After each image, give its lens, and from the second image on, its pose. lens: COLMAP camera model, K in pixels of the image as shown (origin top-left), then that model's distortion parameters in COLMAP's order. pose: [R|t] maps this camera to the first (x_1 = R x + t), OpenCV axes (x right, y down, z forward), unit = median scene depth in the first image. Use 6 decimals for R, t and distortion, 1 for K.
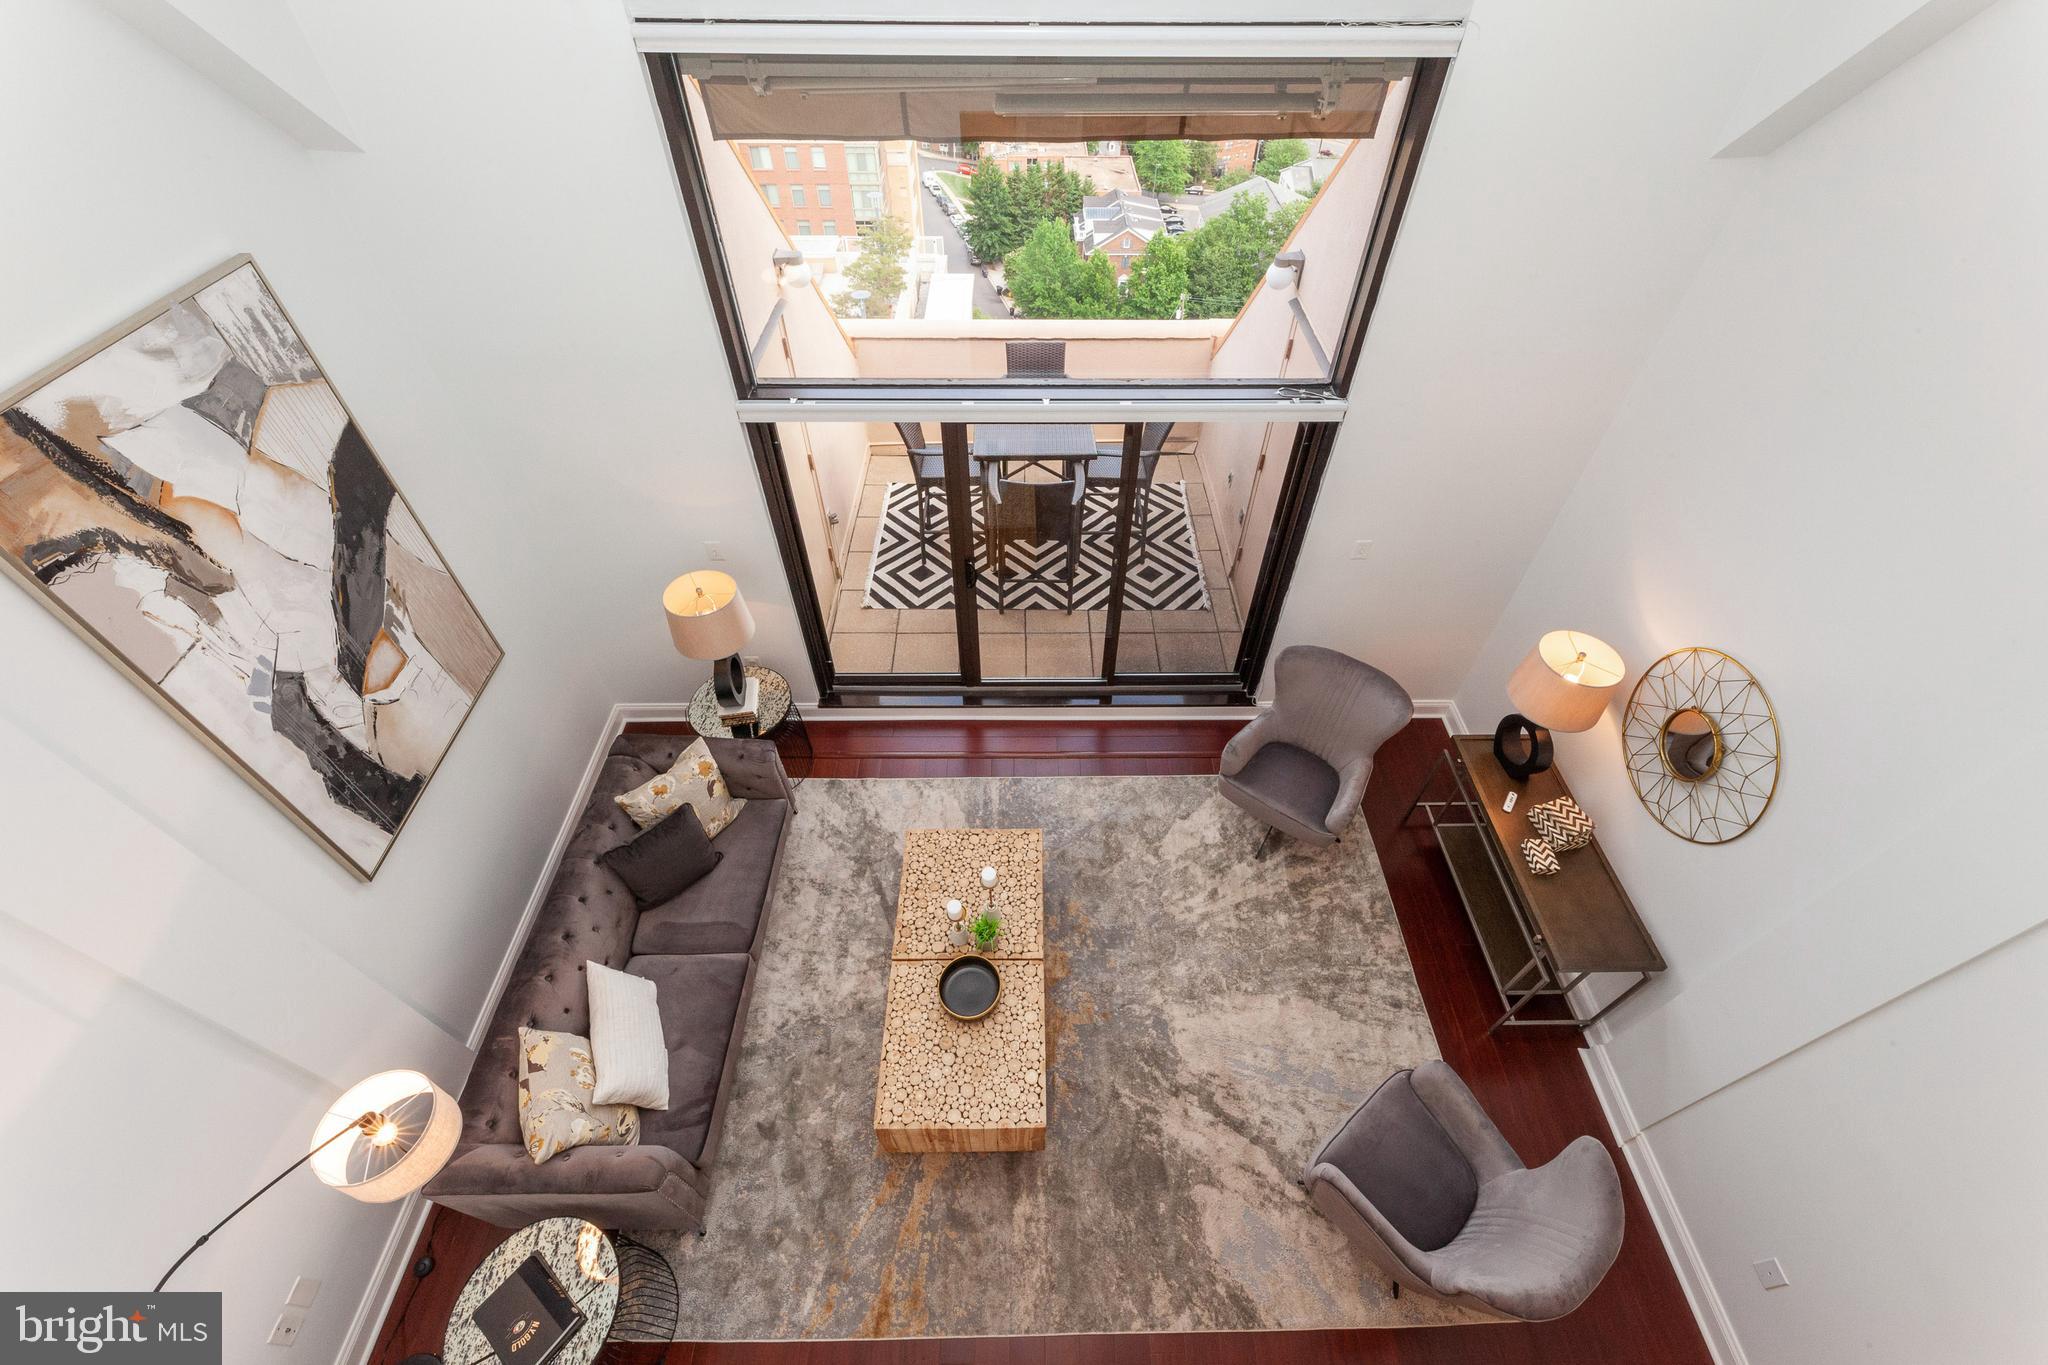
lens RADIAL K [[836.7, 0, 1027.6], [0, 836.7, 685.1], [0, 0, 1]] dist [0.001243, -0.000009]
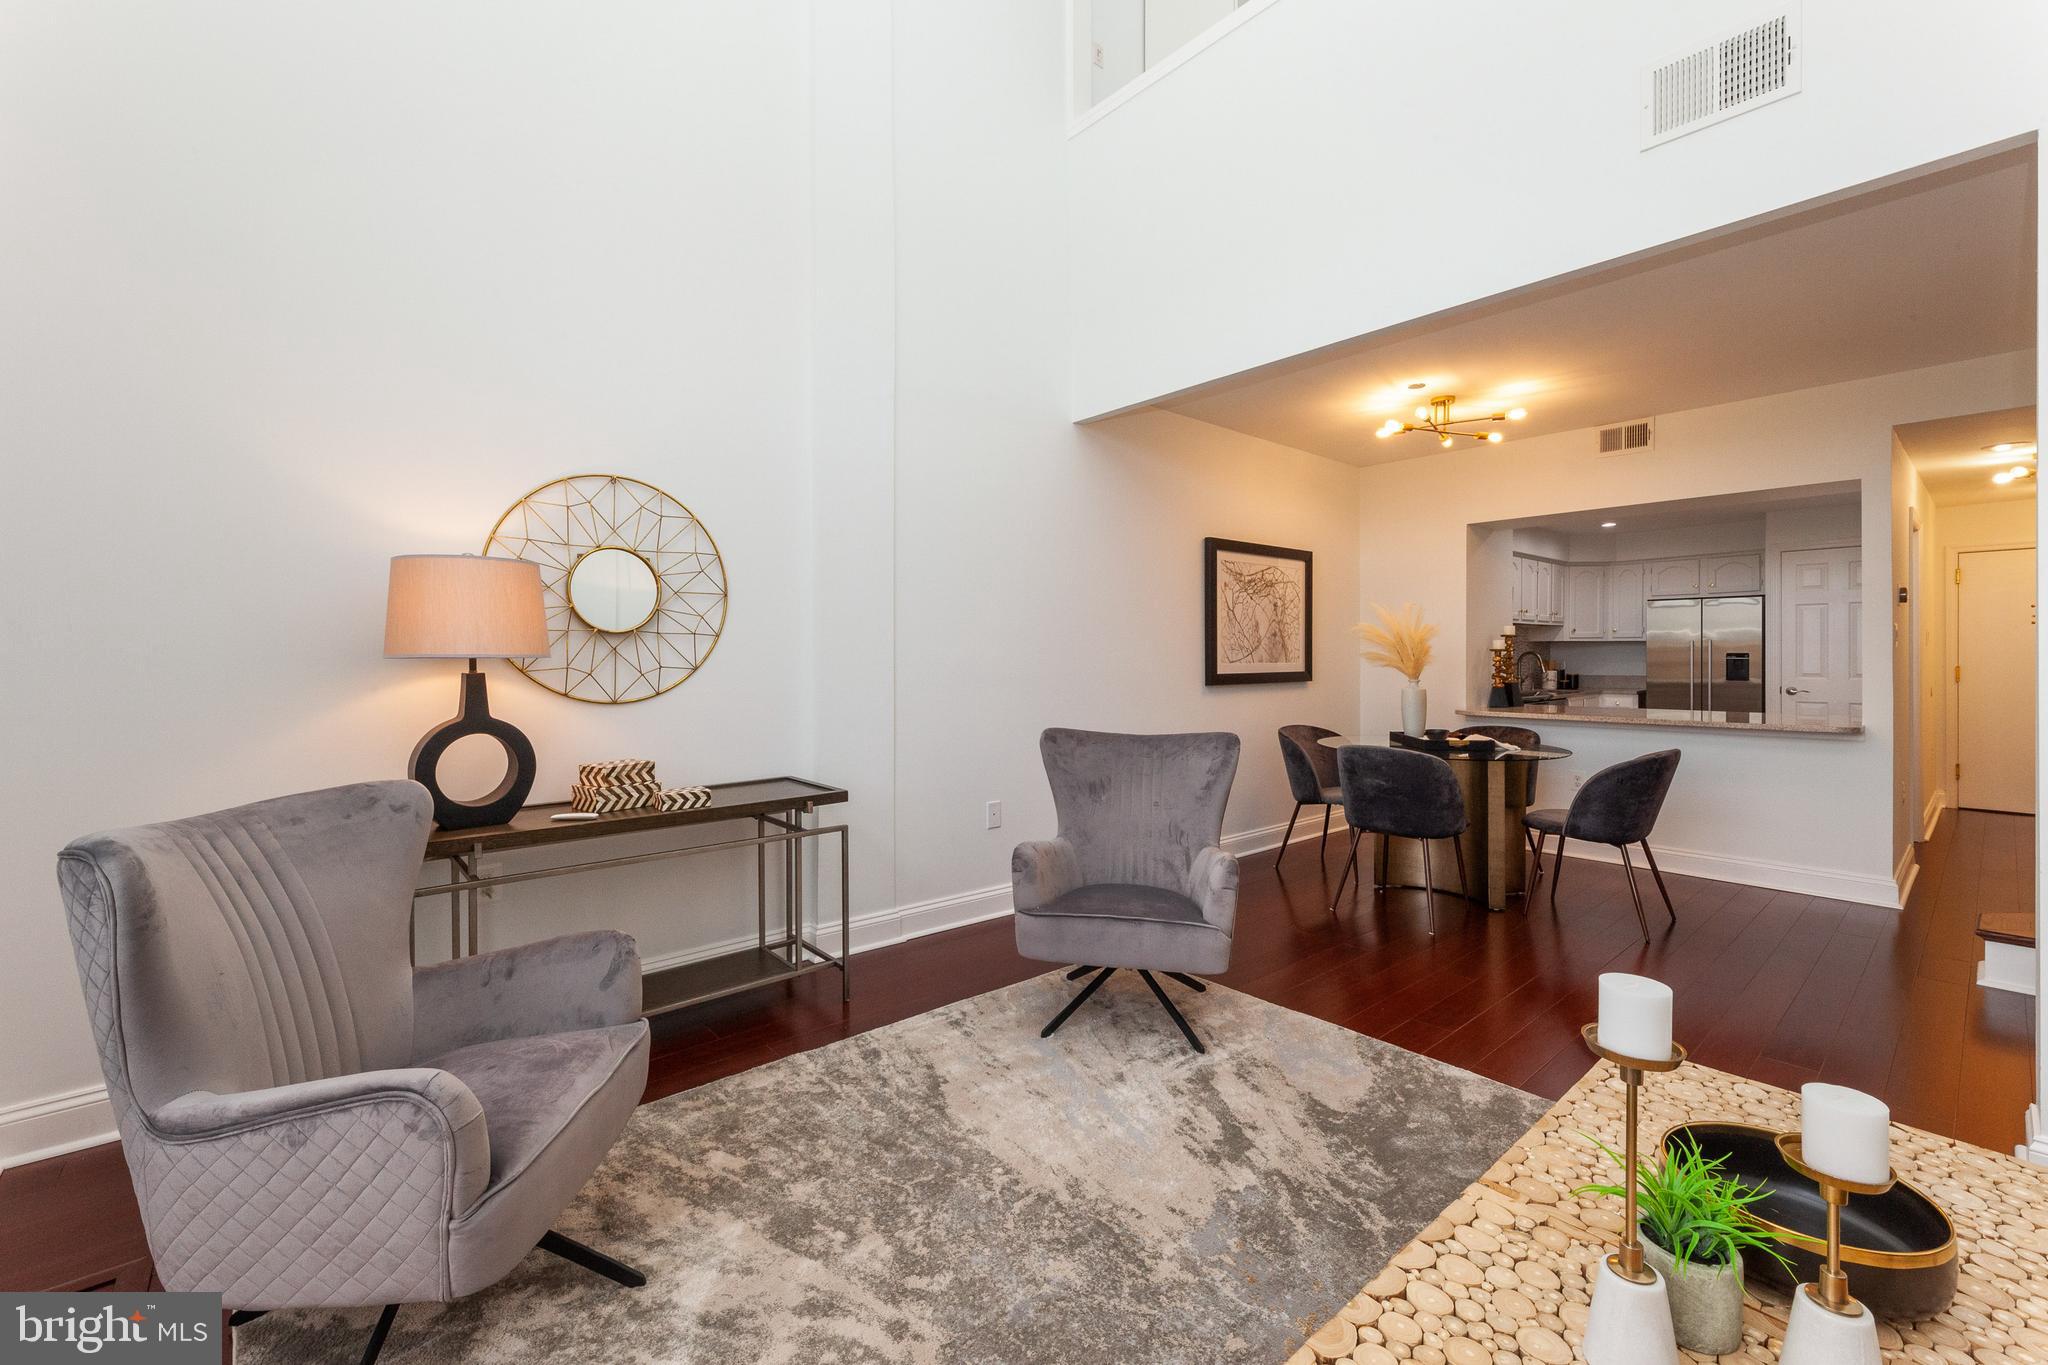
lens RADIAL K [[846.8, 0, 1025.6], [0, 846.8, 660.4], [0, 0, 1]] dist [0.002930, 0.000169]
pose [[-0.650866, -0.009364, 0.759135, -0.136519], [0.561339, 0.667291, 0.489511, -0.069522], [-0.511148, 0.744738, -0.429061, 1.309067]]
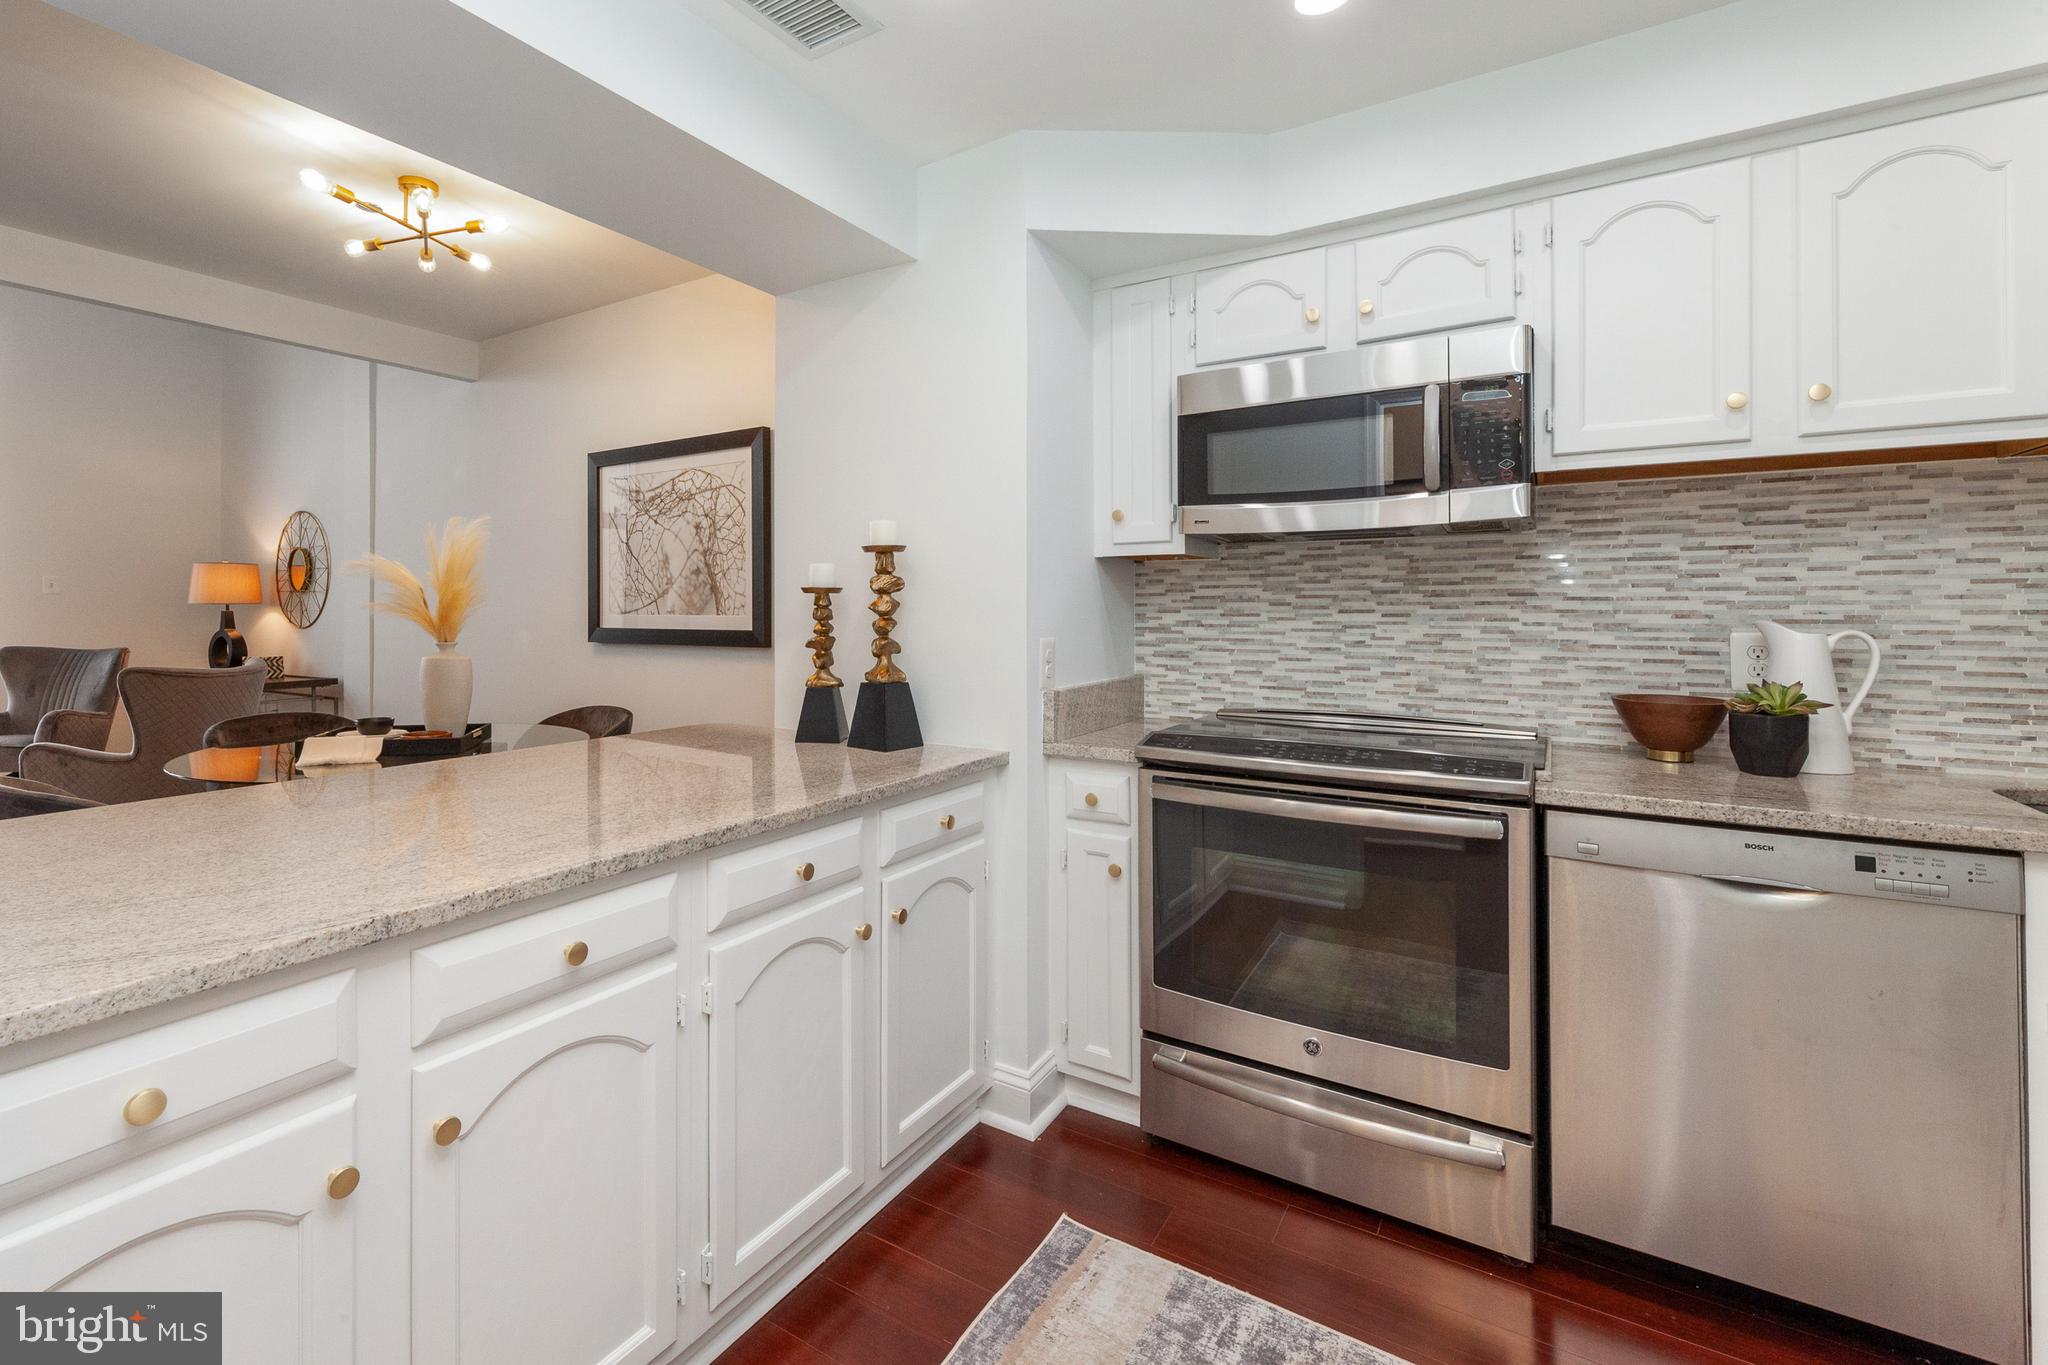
lens RADIAL K [[920.7, 0, 924.9], [0, 920.7, 604.3], [0, 0, 1]] dist [0.001409, 0.000999]
pose [[0.569762, -0.004248, 0.821799, 0.009500], [0.611164, 0.670716, -0.420260, 1.771687], [-0.549408, 0.741702, 0.384745, -0.351599]]
